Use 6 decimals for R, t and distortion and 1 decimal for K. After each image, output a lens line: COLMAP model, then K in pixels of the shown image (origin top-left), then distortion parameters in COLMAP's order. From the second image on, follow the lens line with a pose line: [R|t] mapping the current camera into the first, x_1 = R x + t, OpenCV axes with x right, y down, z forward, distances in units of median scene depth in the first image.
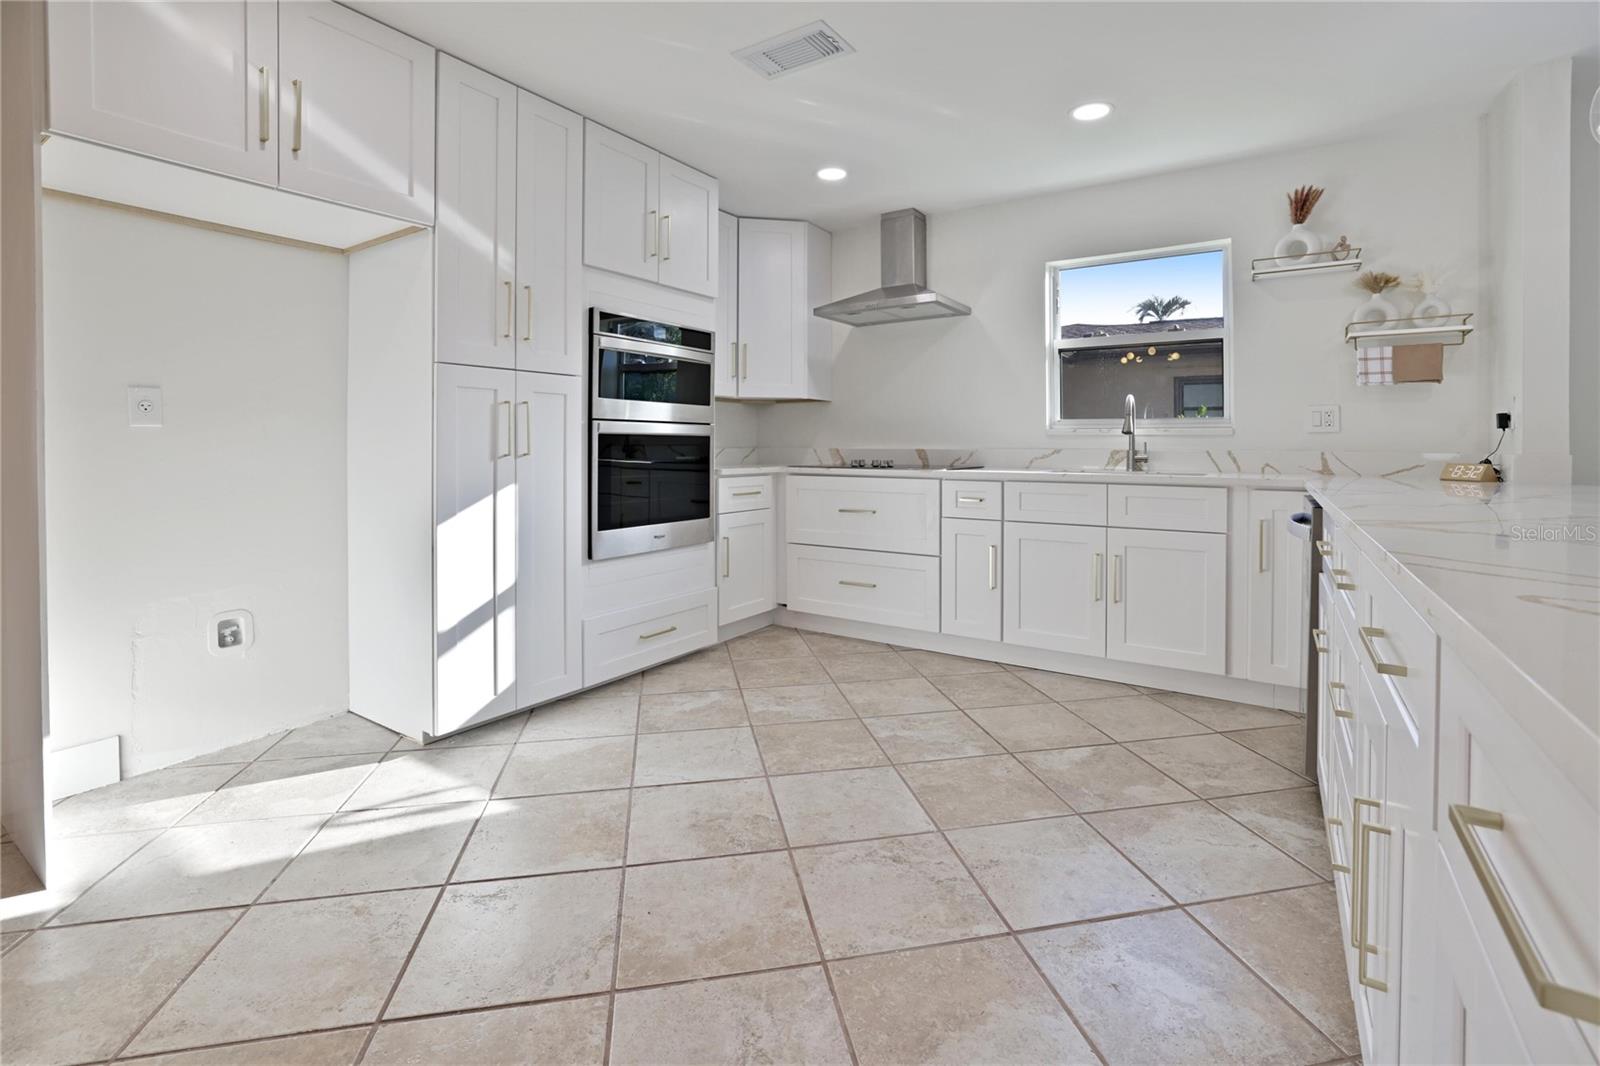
lens RADIAL K [[712.0, 0, 801.1], [0, 712.0, 470.3], [0, 0, 1]] dist [-0.050684, 0.016989]
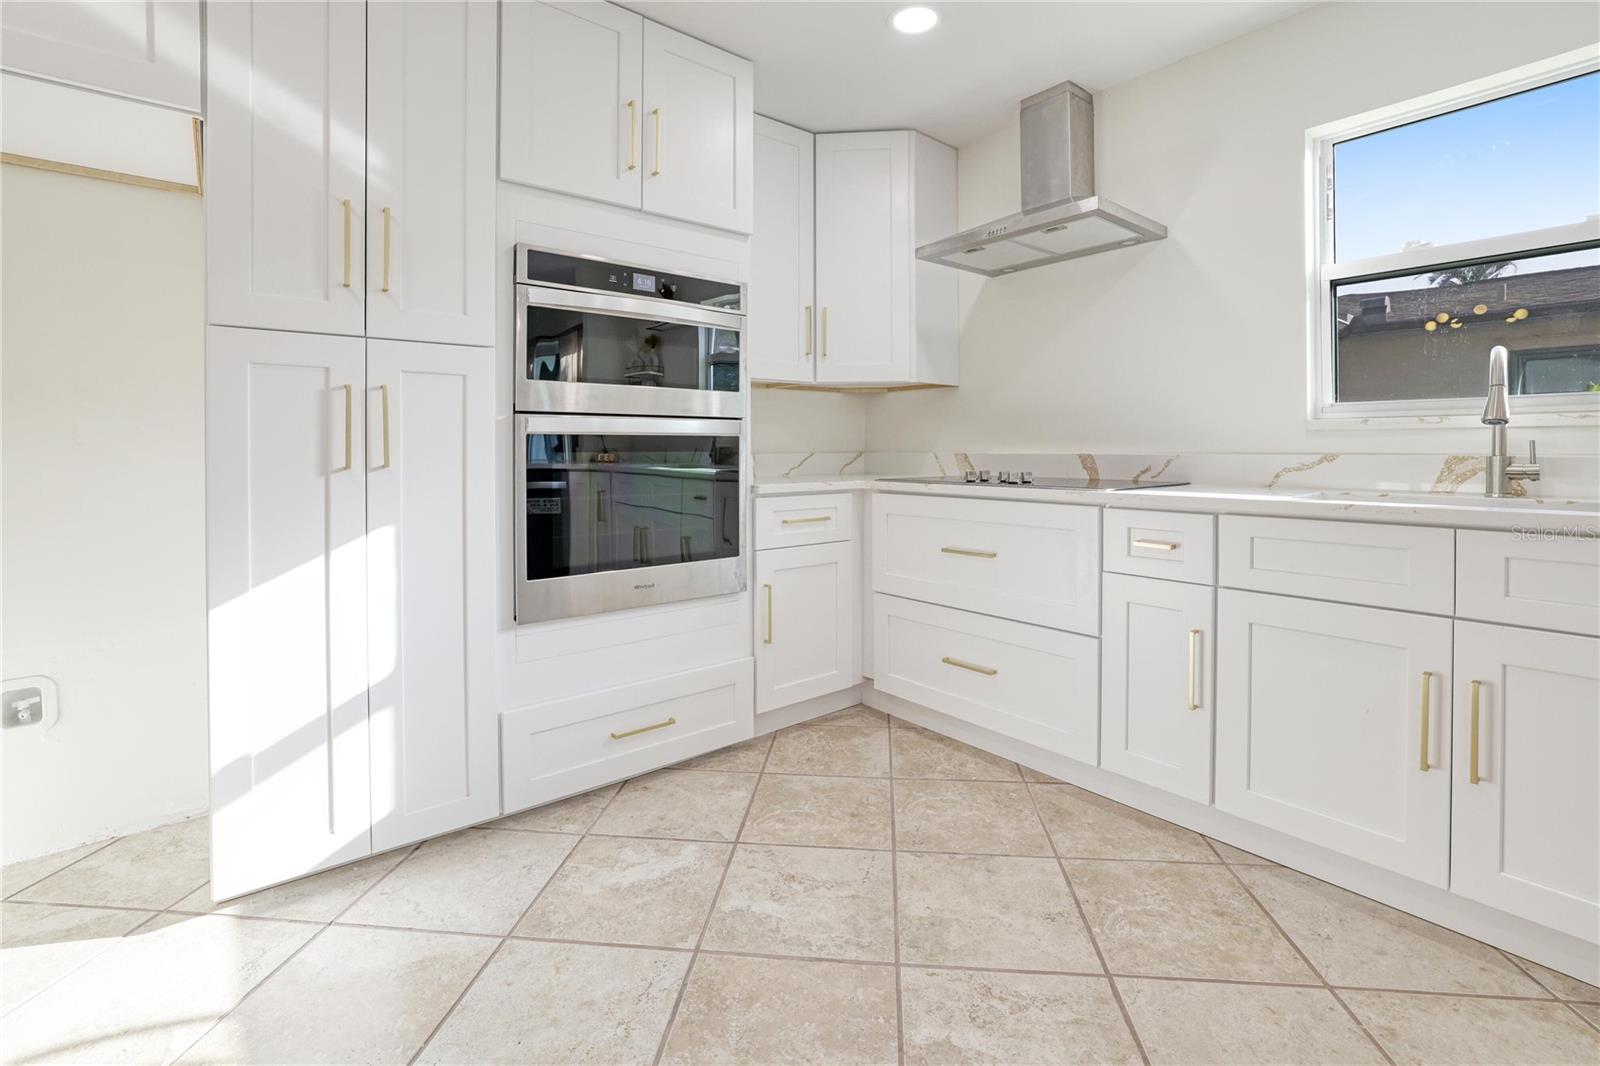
lens RADIAL K [[712.0, 0, 801.1], [0, 712.0, 470.3], [0, 0, 1]] dist [-0.050684, 0.016989]
pose [[0.957798, 0.003106, -0.287426, 0.124204], [-0.004348, 0.999984, -0.003683, -0.013622], [0.287410, 0.004778, 0.957796, 0.366113]]
